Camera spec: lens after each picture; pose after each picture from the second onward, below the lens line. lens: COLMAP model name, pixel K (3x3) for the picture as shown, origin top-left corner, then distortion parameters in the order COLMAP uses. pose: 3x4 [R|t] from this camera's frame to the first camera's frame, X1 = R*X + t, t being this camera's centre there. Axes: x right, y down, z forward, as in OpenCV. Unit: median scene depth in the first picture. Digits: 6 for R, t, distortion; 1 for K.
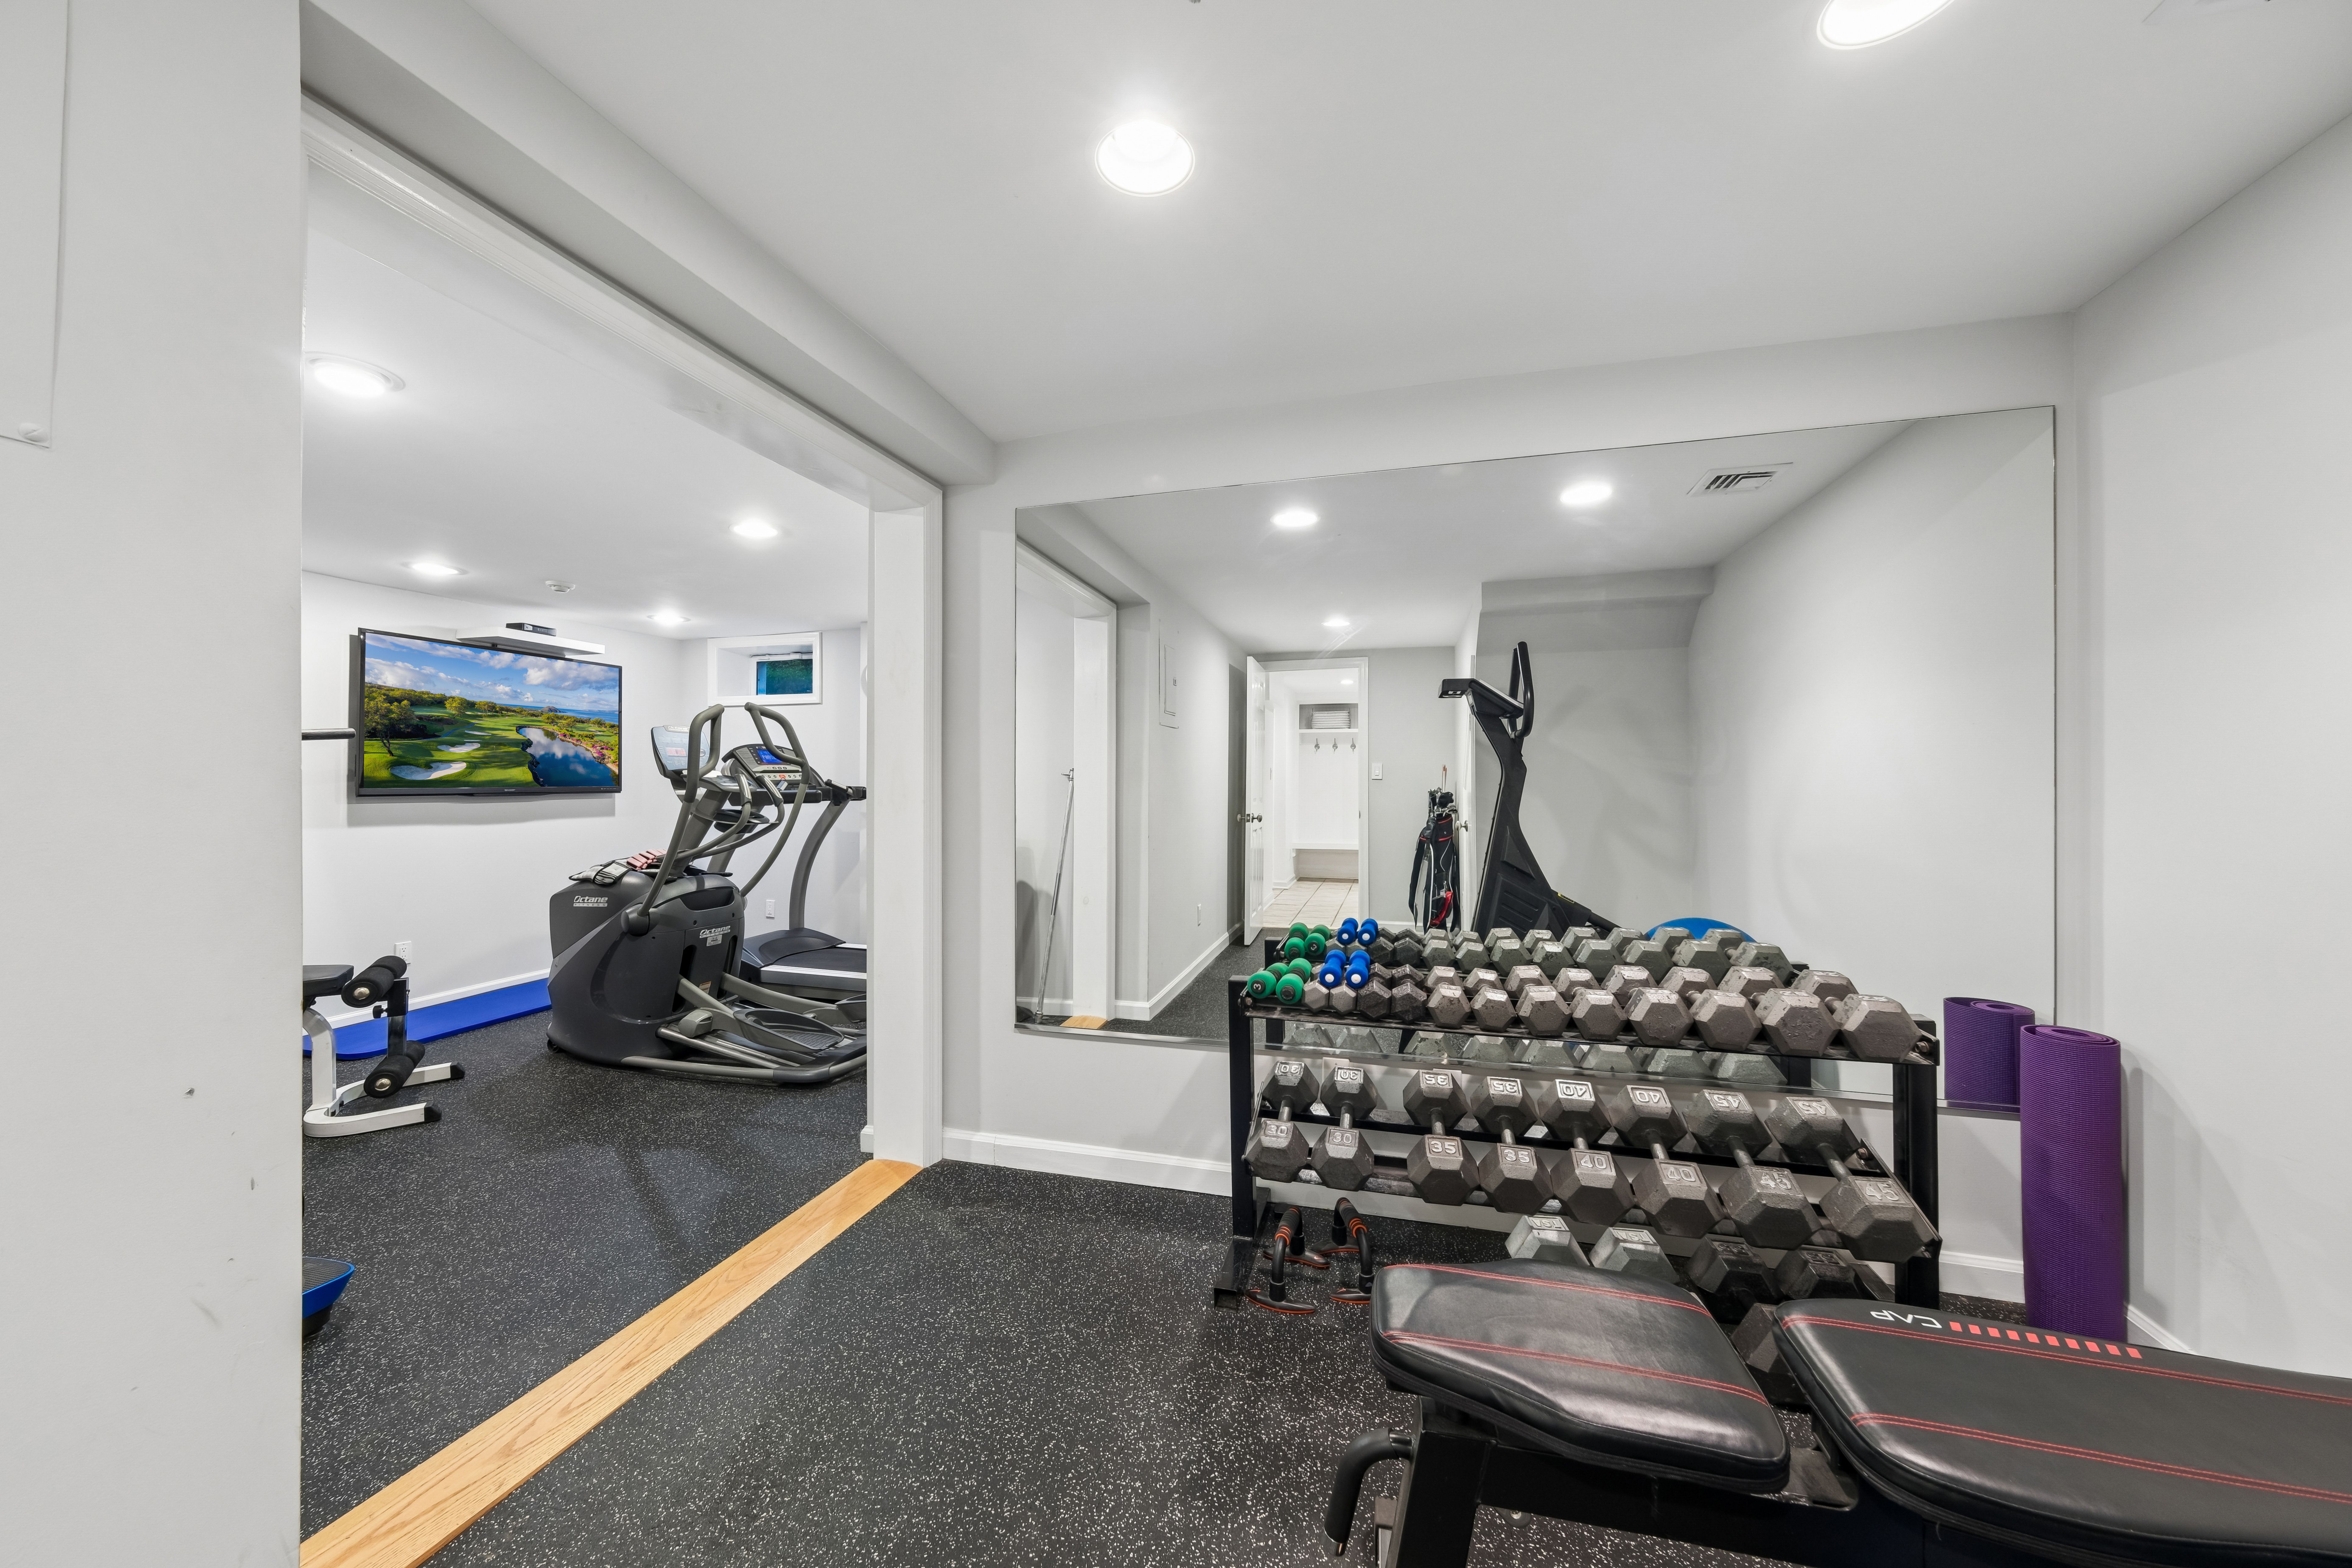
lens RADIAL K [[808.4, 0, 1159.1], [0, 808.4, 777.6], [0, 0, 1]] dist [-0.001672, 0.000049]
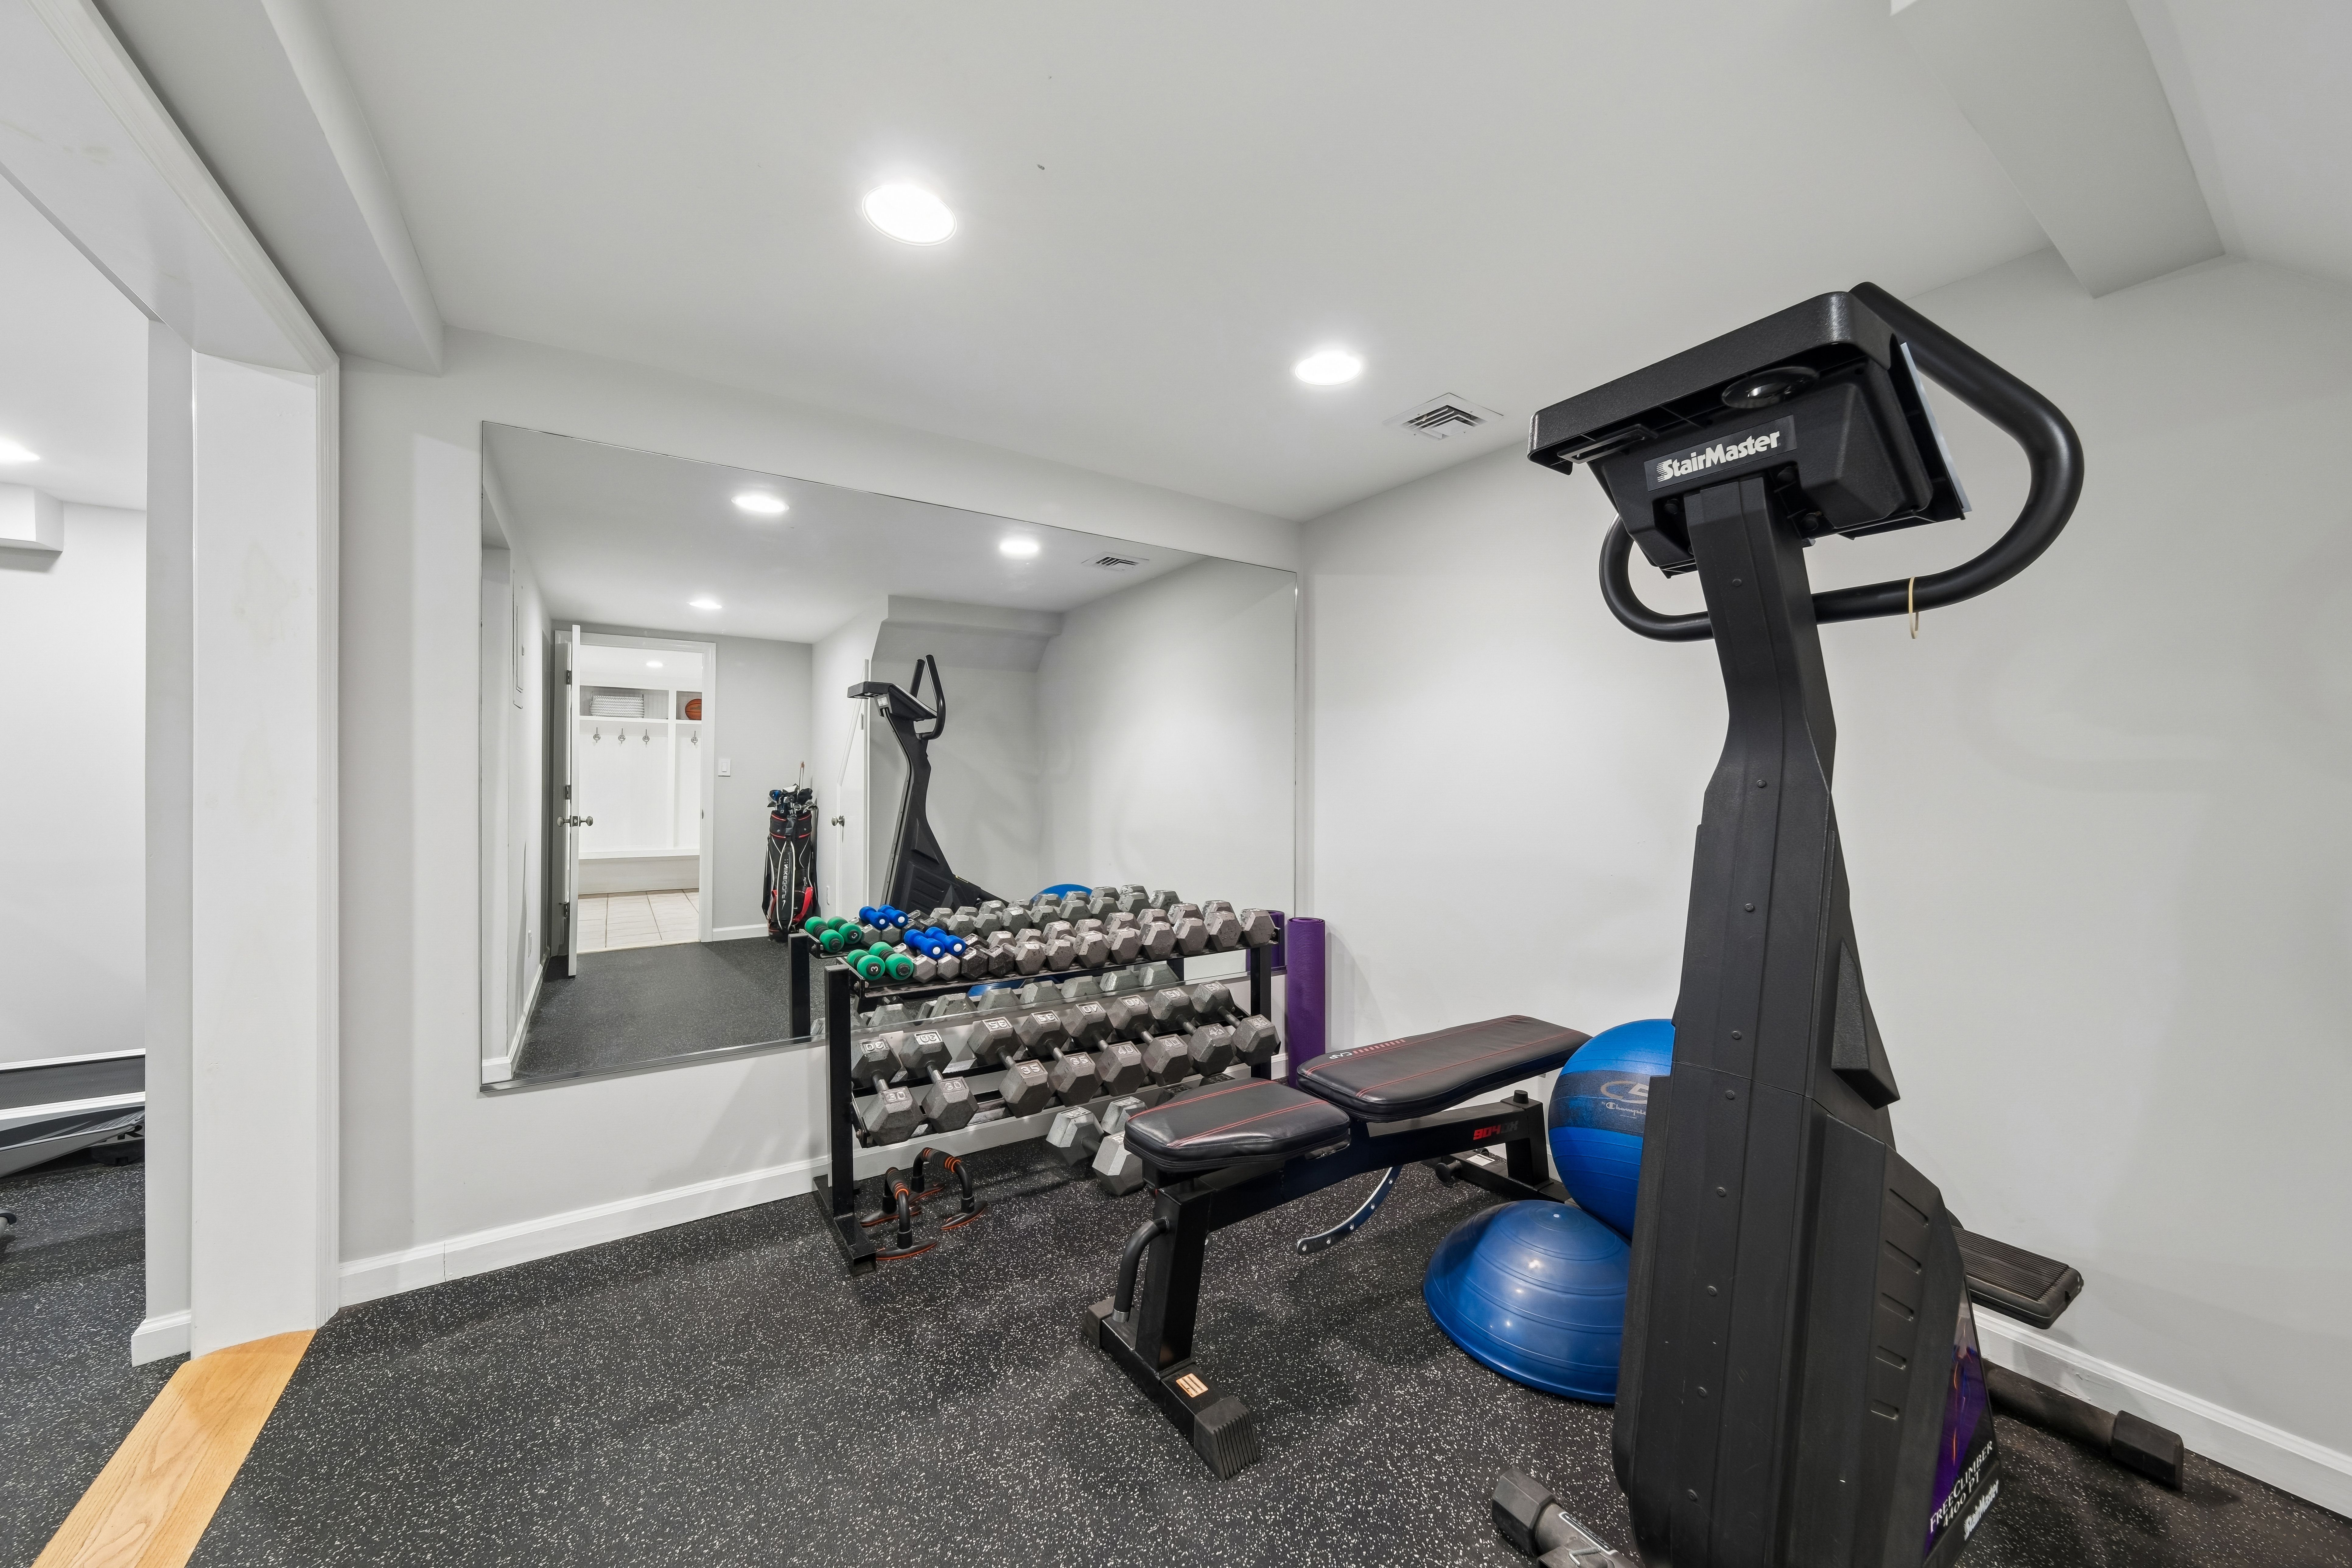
lens RADIAL K [[834.5, 0, 1143.0], [0, 834.5, 774.8], [0, 0, 1]] dist [-0.000131, 0.000198]
pose [[0.677413, 0.011121, 0.735519, -0.398286], [-0.010553, 0.999930, -0.005400, 0.003660], [-0.735527, -0.004104, 0.677483, -0.005795]]
